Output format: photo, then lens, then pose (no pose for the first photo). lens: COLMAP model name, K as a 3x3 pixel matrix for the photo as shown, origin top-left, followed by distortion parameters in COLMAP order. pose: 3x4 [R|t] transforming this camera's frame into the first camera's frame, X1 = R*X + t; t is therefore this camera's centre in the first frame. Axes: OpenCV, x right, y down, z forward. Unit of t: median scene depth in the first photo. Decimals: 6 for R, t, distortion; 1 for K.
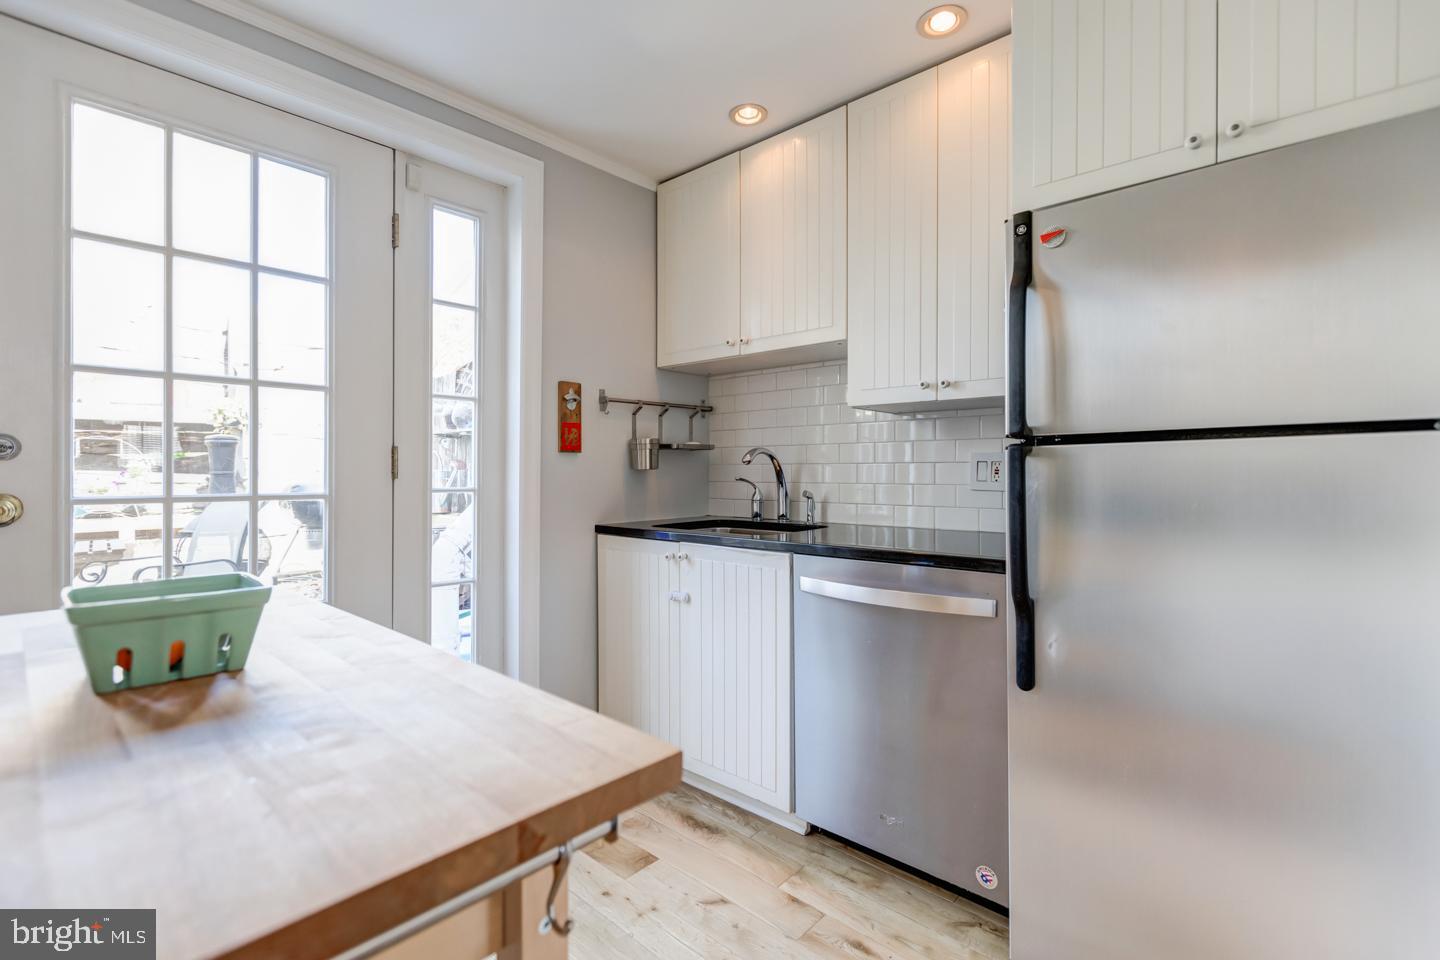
lens RADIAL K [[648.5, 0, 719.3], [0, 648.5, 471.8], [0, 0, 1]] dist [0.001203, 0.000656]
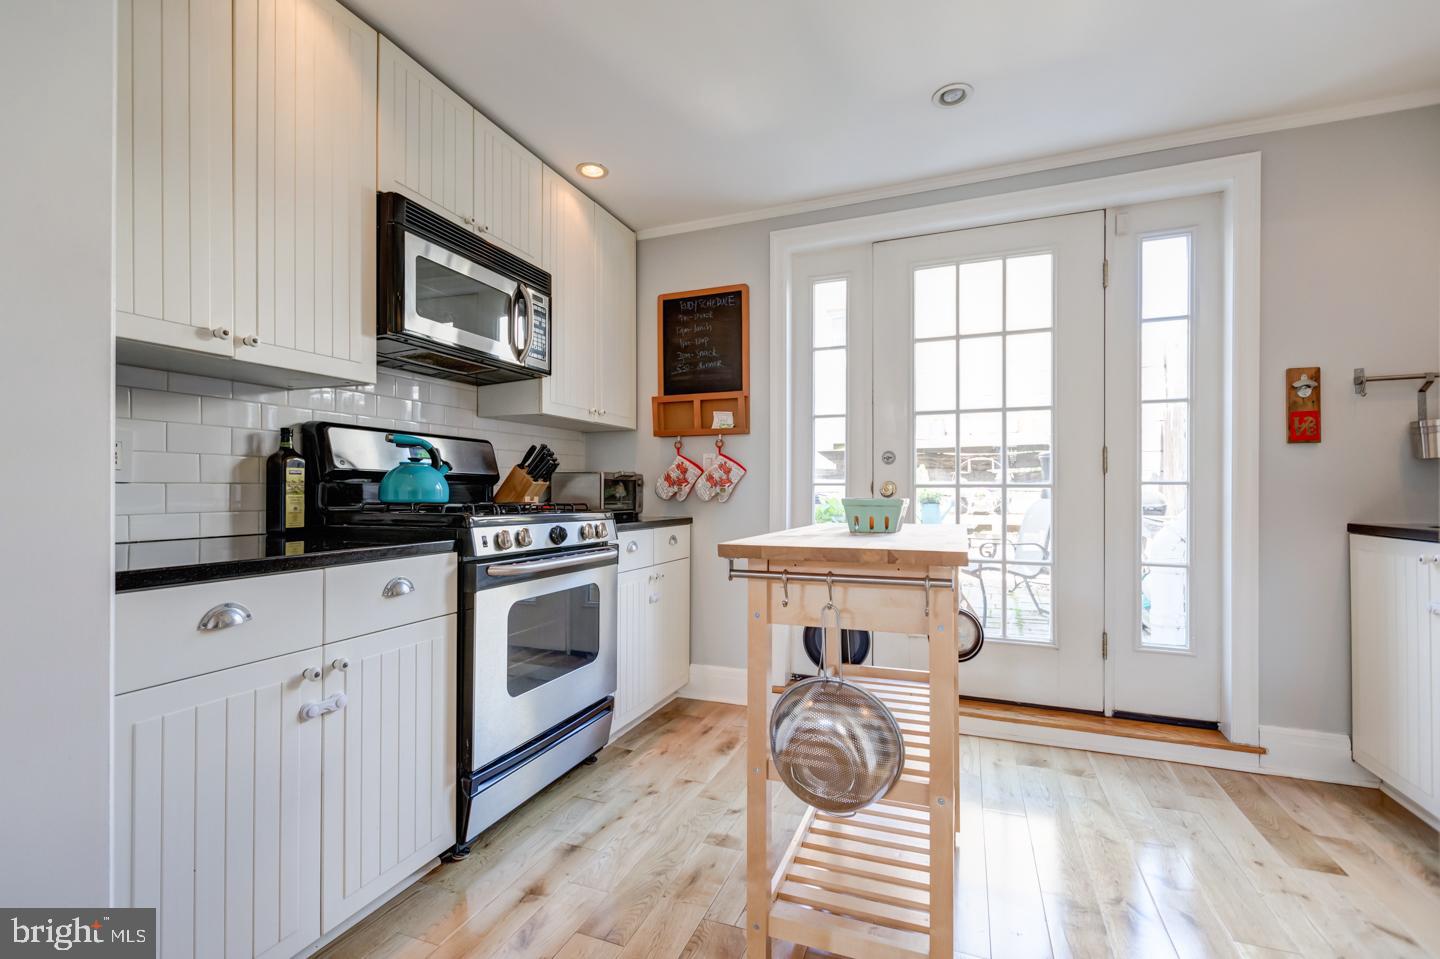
lens RADIAL K [[645.8, 0, 717.7], [0, 645.8, 485.2], [0, 0, 1]] dist [-0.000005, 0.000109]
pose [[0.364298, -0.007938, -0.931249, 0.357859], [0.000329, 0.999965, -0.008395, 0.041700], [0.931282, 0.002752, 0.364287, -0.135666]]
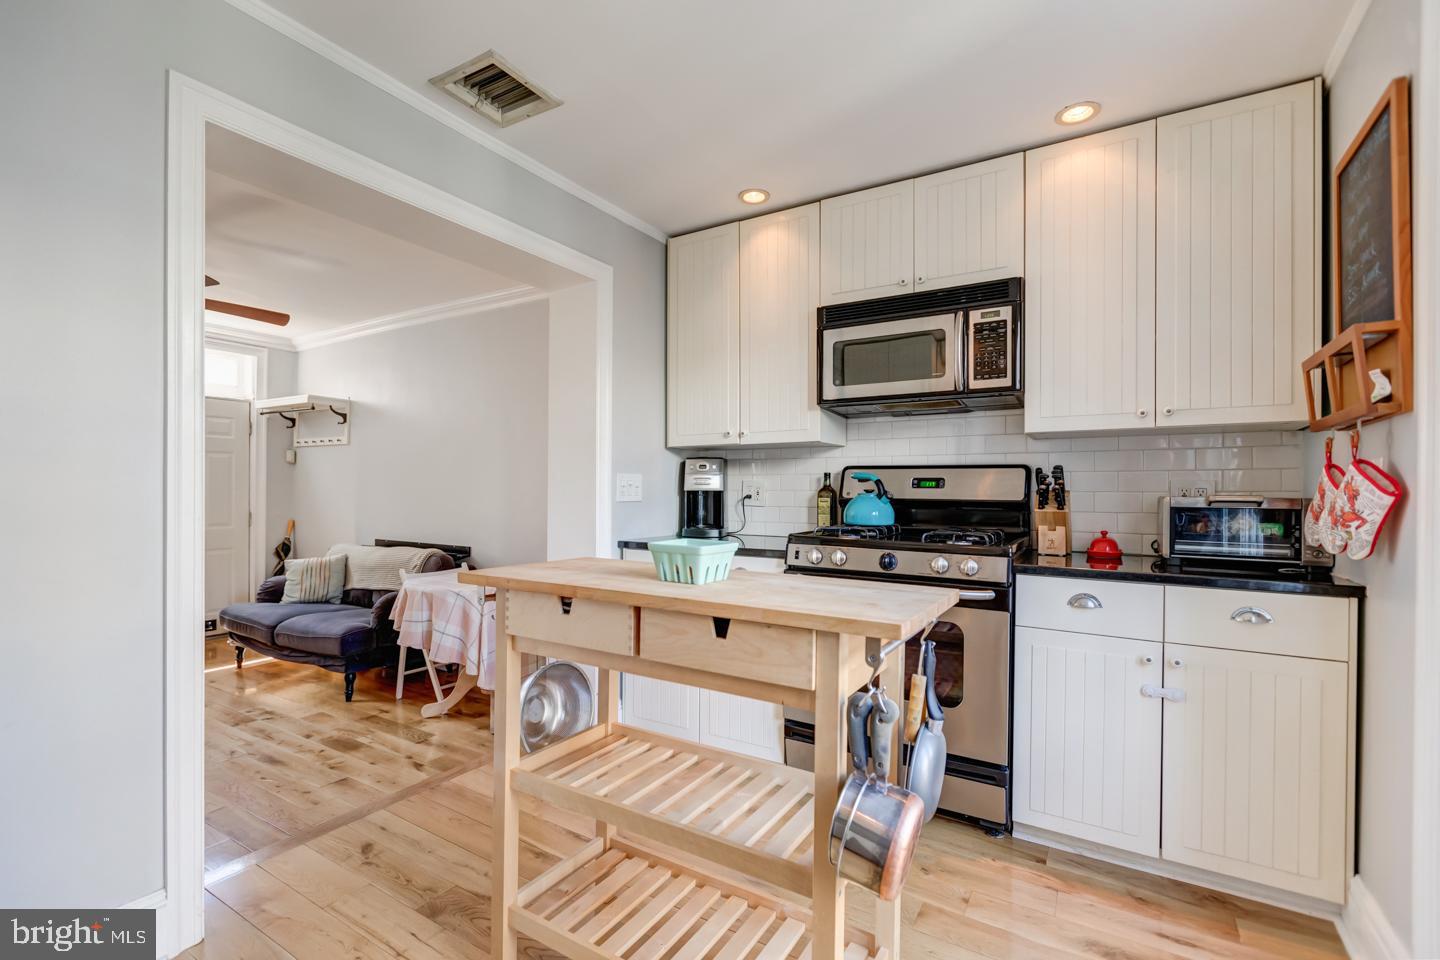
lens RADIAL K [[642.5, 0, 713.4], [0, 642.5, 488.8], [0, 0, 1]] dist [0.001199, -0.000774]
pose [[-0.981119, -0.007668, -0.193254, -0.139106], [-0.006952, 0.999966, -0.004383, 0.001100], [0.193281, -0.002957, -0.981139, 0.886064]]
